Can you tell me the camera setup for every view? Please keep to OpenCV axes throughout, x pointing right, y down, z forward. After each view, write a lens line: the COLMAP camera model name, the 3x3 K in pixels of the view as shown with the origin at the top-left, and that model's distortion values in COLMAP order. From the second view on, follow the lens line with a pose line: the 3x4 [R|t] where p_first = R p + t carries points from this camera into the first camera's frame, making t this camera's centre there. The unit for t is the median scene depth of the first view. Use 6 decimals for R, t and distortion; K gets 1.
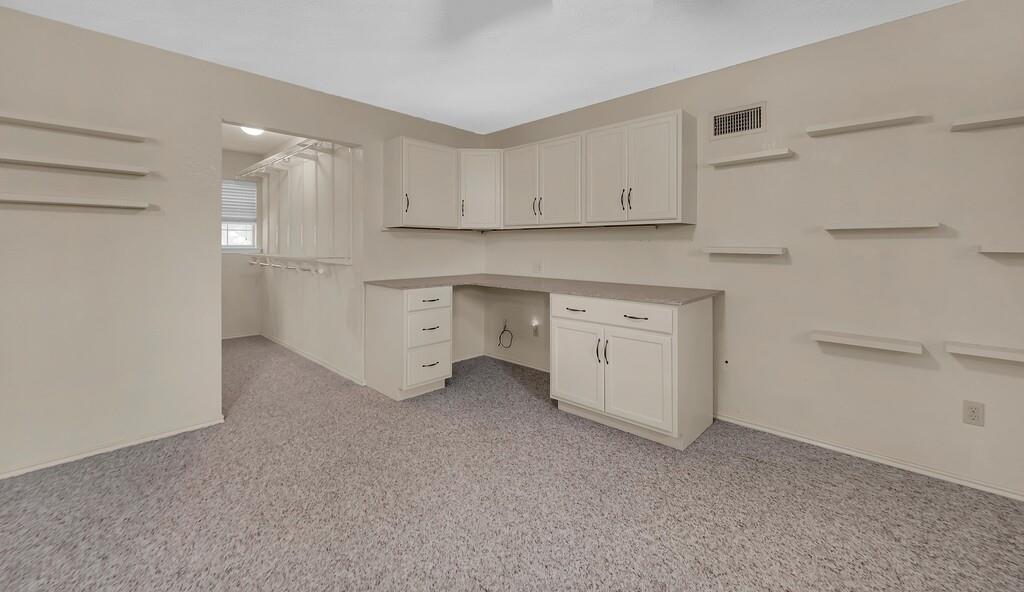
lens RADIAL K [[409.3, 0, 502.6], [0, 409.3, 243.0], [0, 0, 1]] dist [-0.000251, -0.000262]
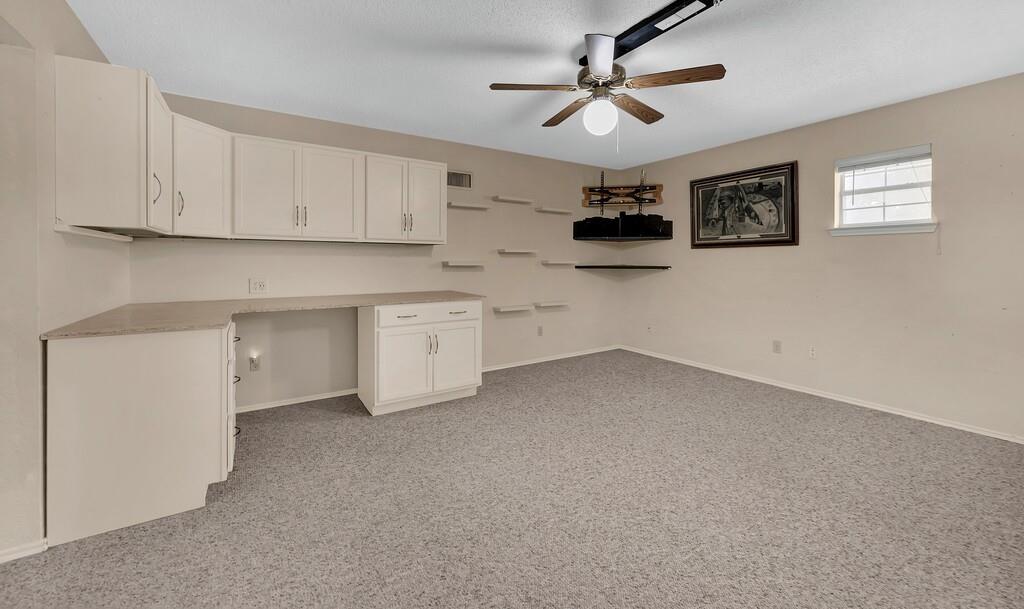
lens RADIAL K [[405.9, 0, 520.1], [0, 405.9, 265.4], [0, 0, 1]] dist [-0.002626, -0.000119]
pose [[0.216286, -0.011614, 0.976261, -0.762895], [-0.004788, 0.999905, 0.012956, 0.002989], [-0.976318, -0.007476, 0.216210, 0.393476]]
